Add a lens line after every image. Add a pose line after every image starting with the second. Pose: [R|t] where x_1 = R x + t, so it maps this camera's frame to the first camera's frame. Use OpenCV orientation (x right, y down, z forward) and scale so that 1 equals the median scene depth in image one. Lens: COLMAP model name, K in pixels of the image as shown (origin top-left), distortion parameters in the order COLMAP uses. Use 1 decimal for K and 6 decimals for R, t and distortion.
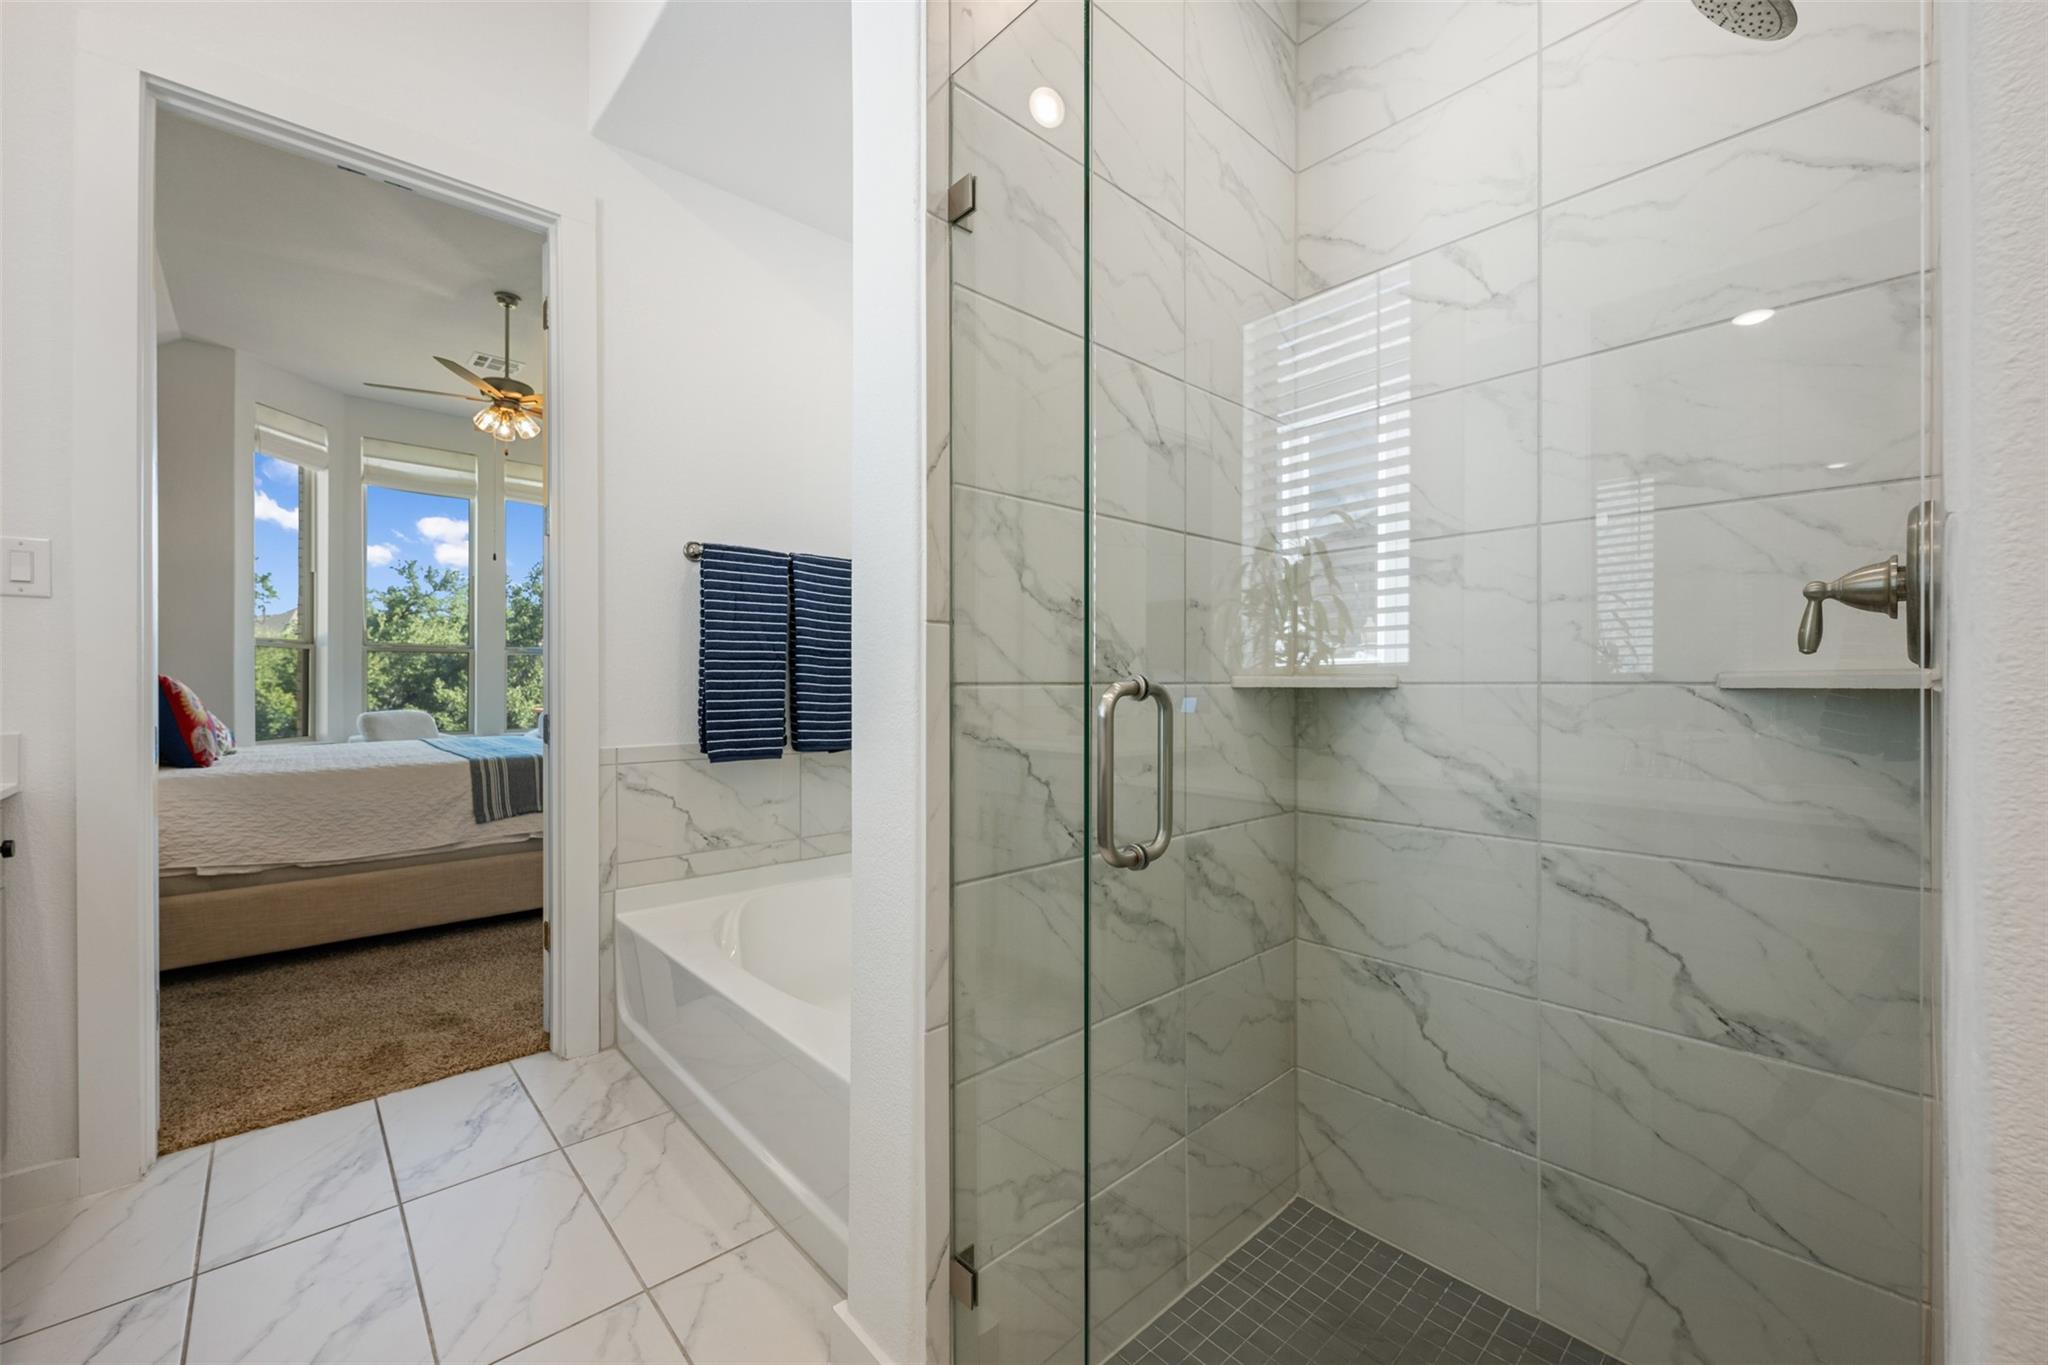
lens RADIAL K [[811.6, 0, 1024.0], [0, 811.6, 682.5], [0, 0, 1]] dist [0.002590, -0.000061]
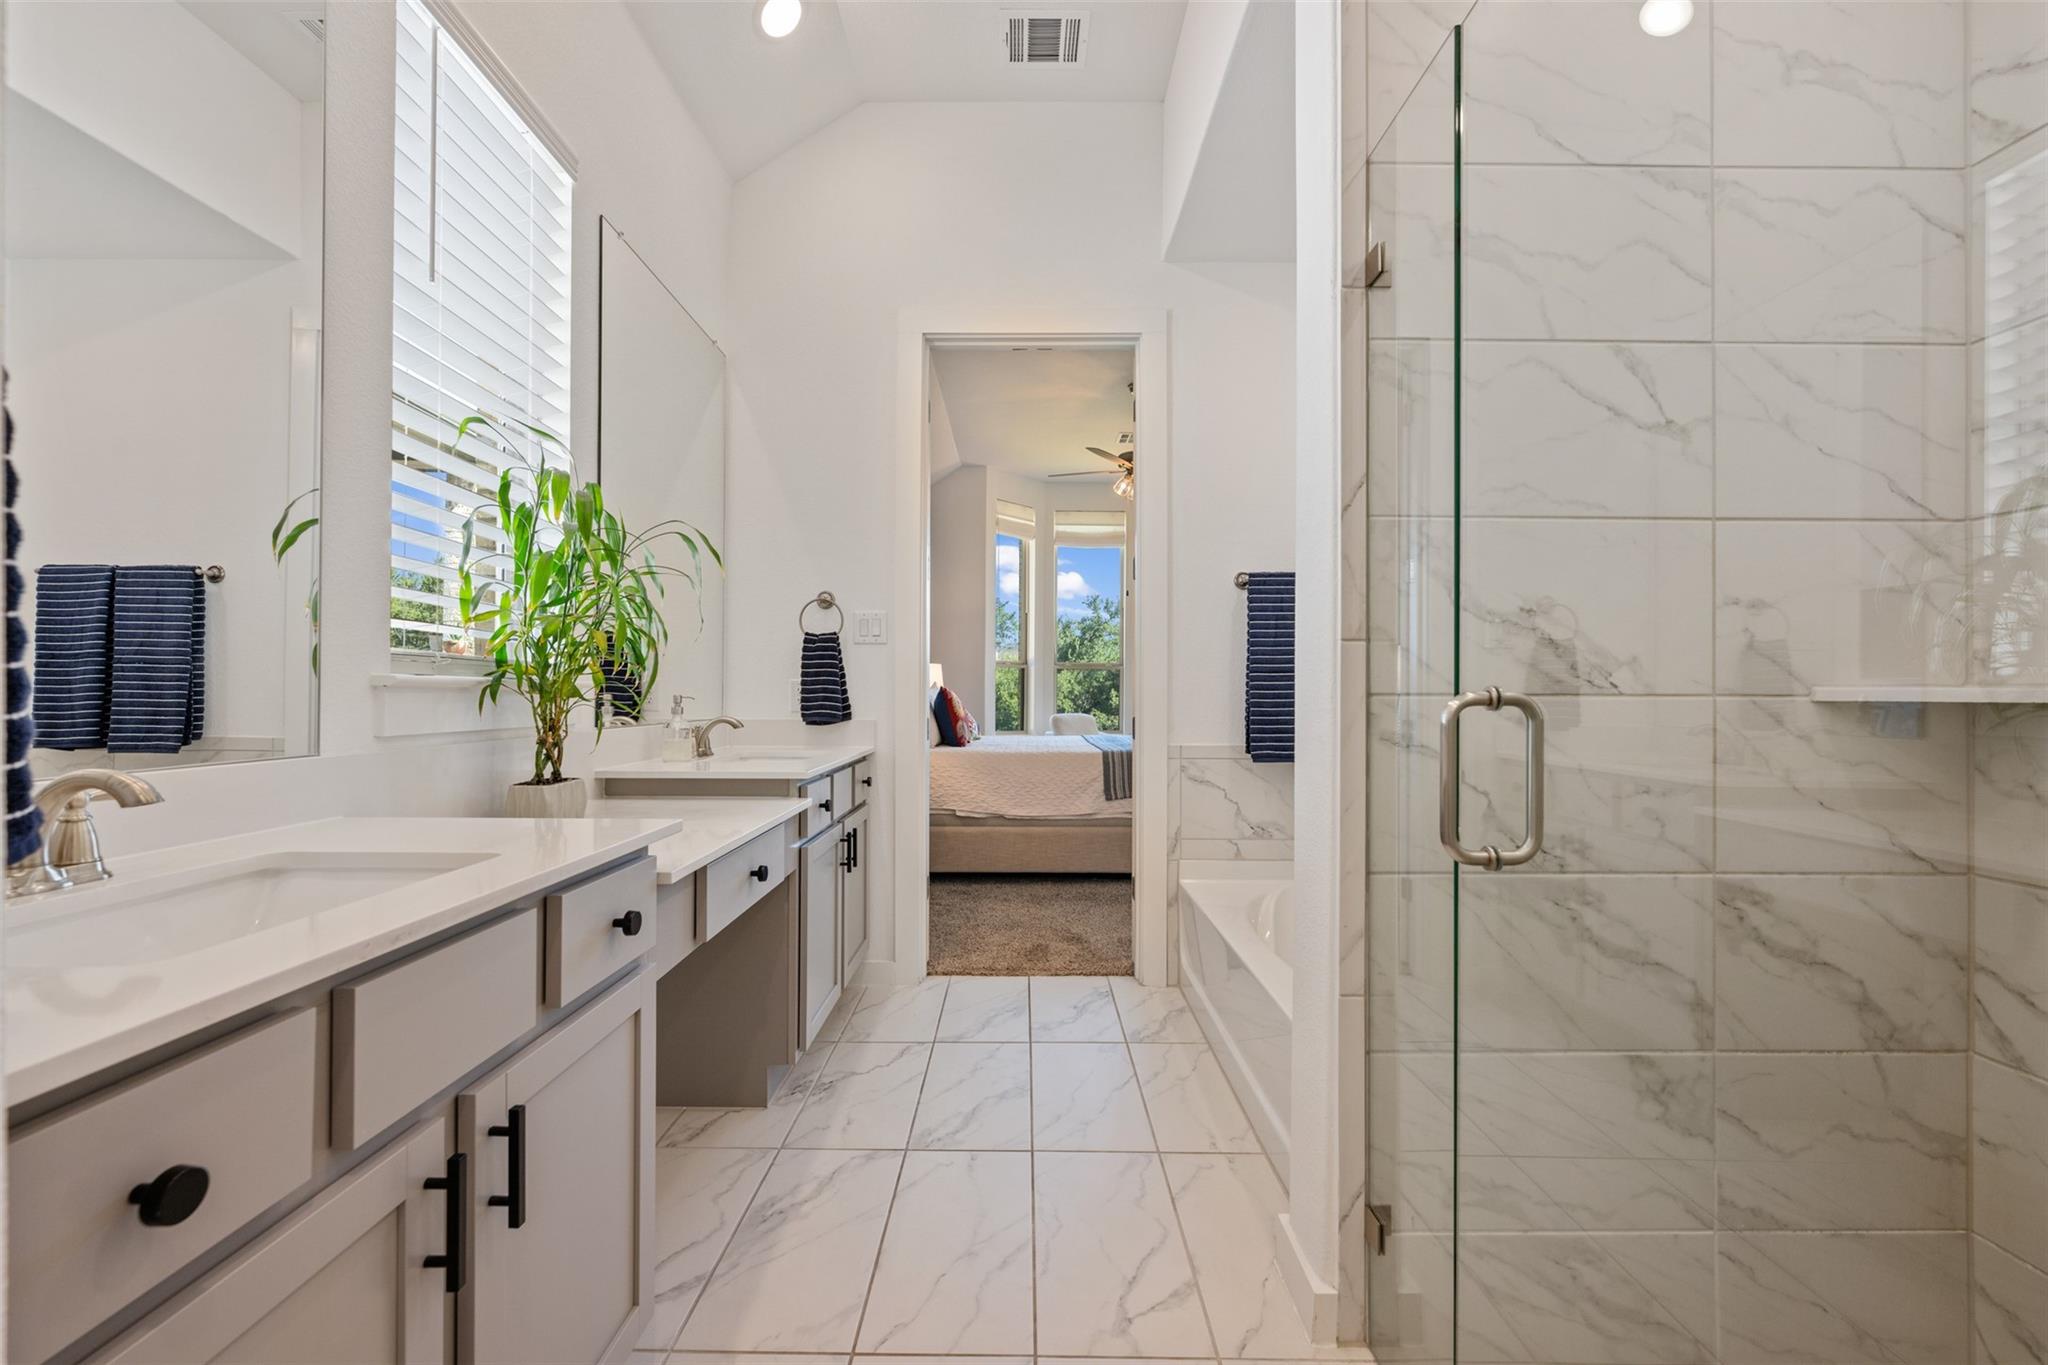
lens RADIAL K [[811.6, 0, 1024.0], [0, 811.6, 682.5], [0, 0, 1]] dist [0.002590, -0.000061]
pose [[0.737765, -0.005188, -0.675038, 0.196874], [-0.003451, 0.999928, -0.011457, -0.000242], [0.675049, 0.010783, 0.737694, -0.094797]]
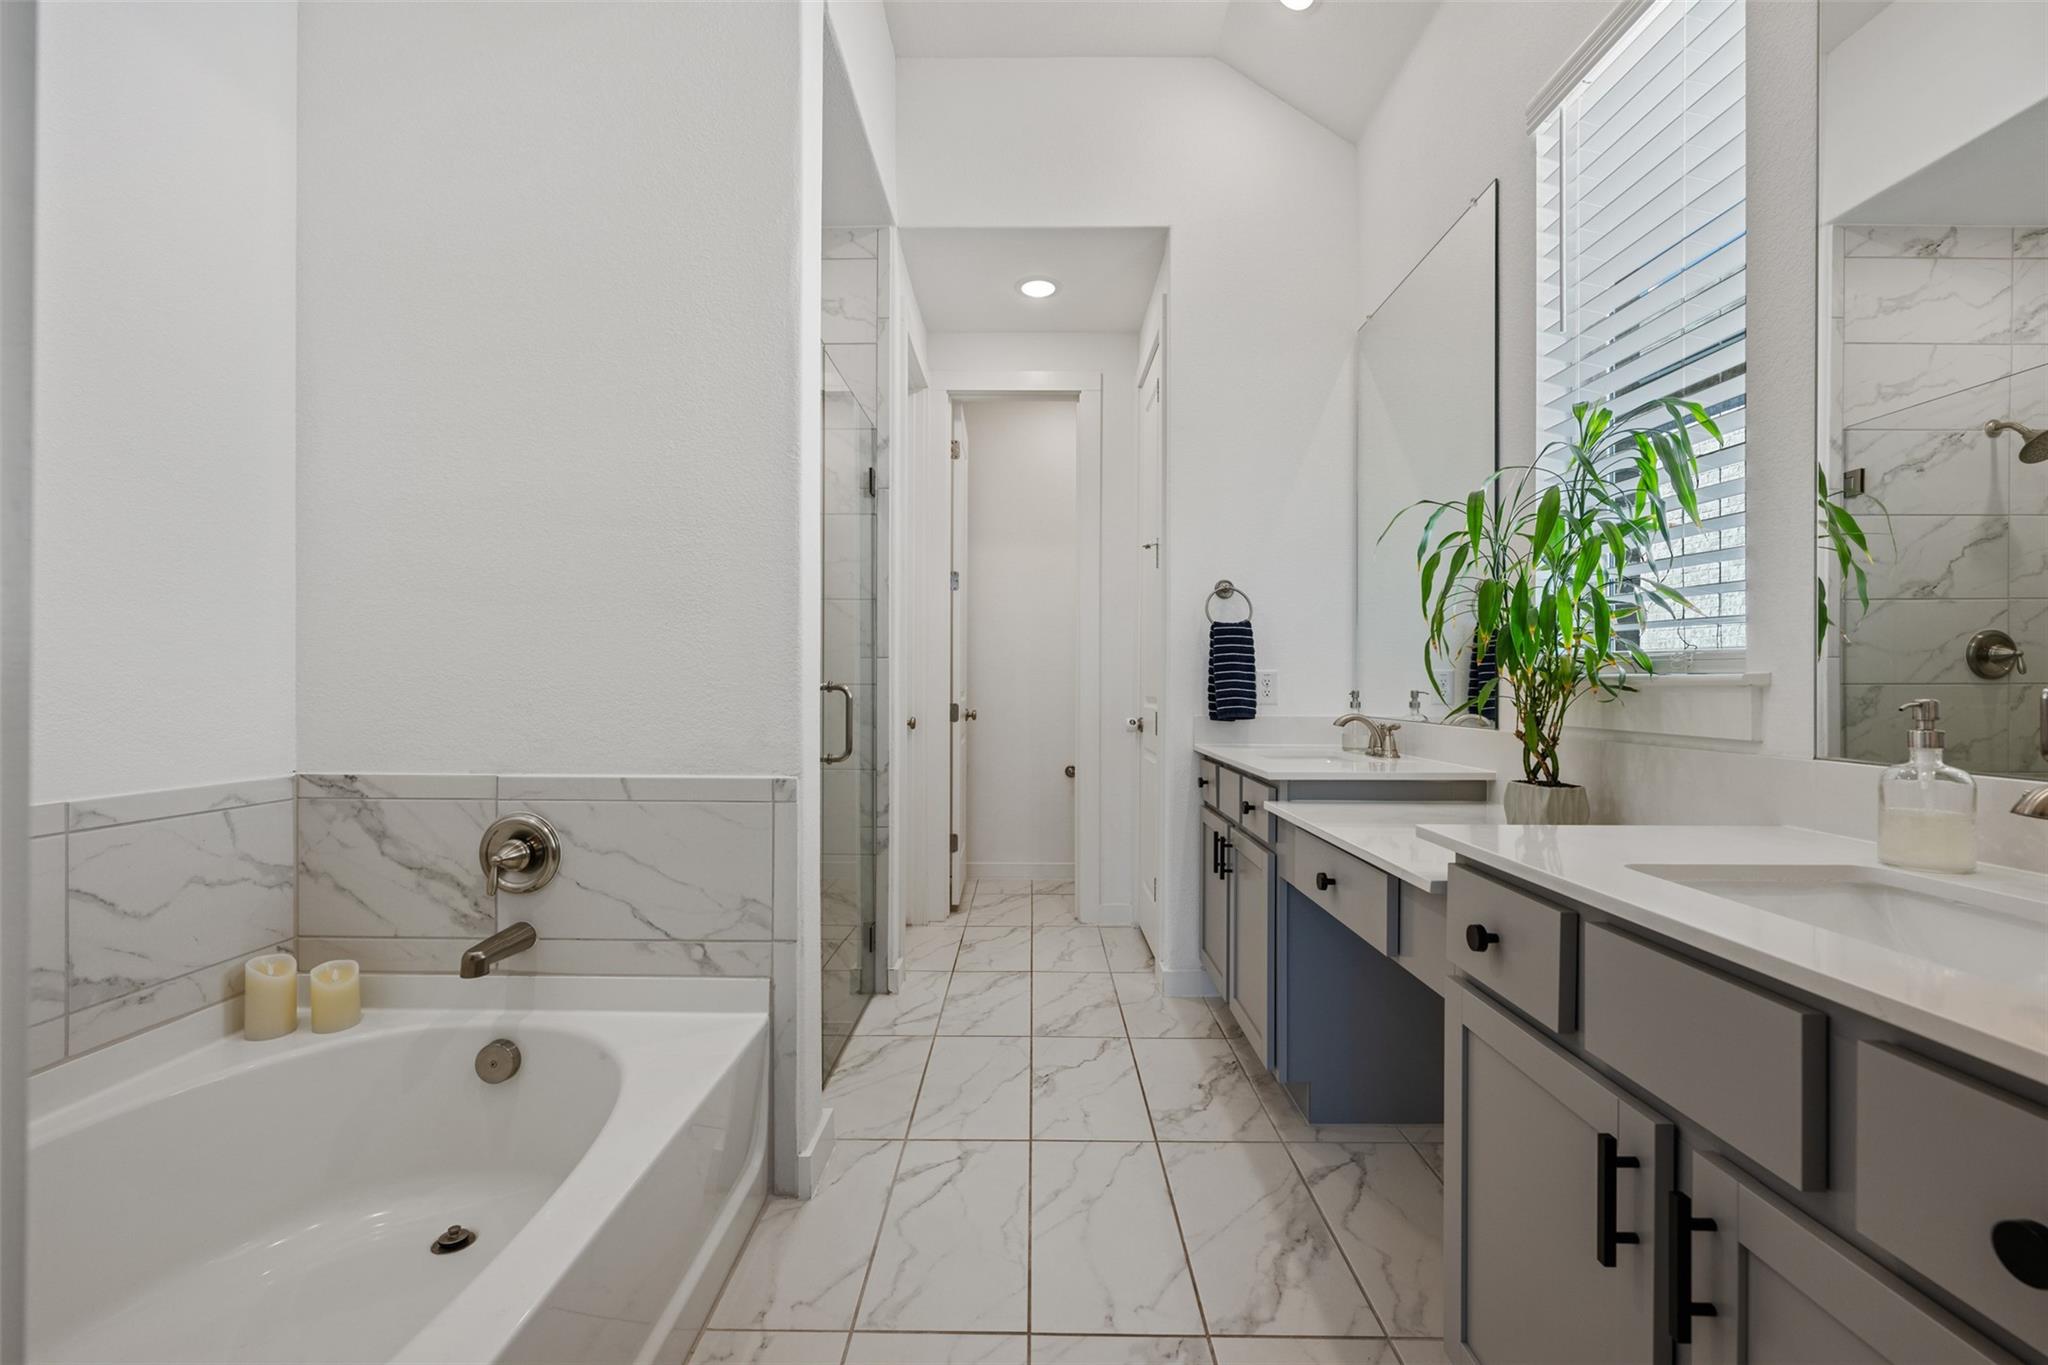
lens RADIAL K [[878.9, 0, 1024.0], [0, 878.9, 682.5], [0, 0, 1]] dist [-0.000062, -0.000010]
pose [[-0.728424, -0.001961, 0.685124, -1.009513], [-0.002495, 0.999997, 0.000209, -0.002493], [-0.685122, -0.001557, -0.728426, 1.233384]]
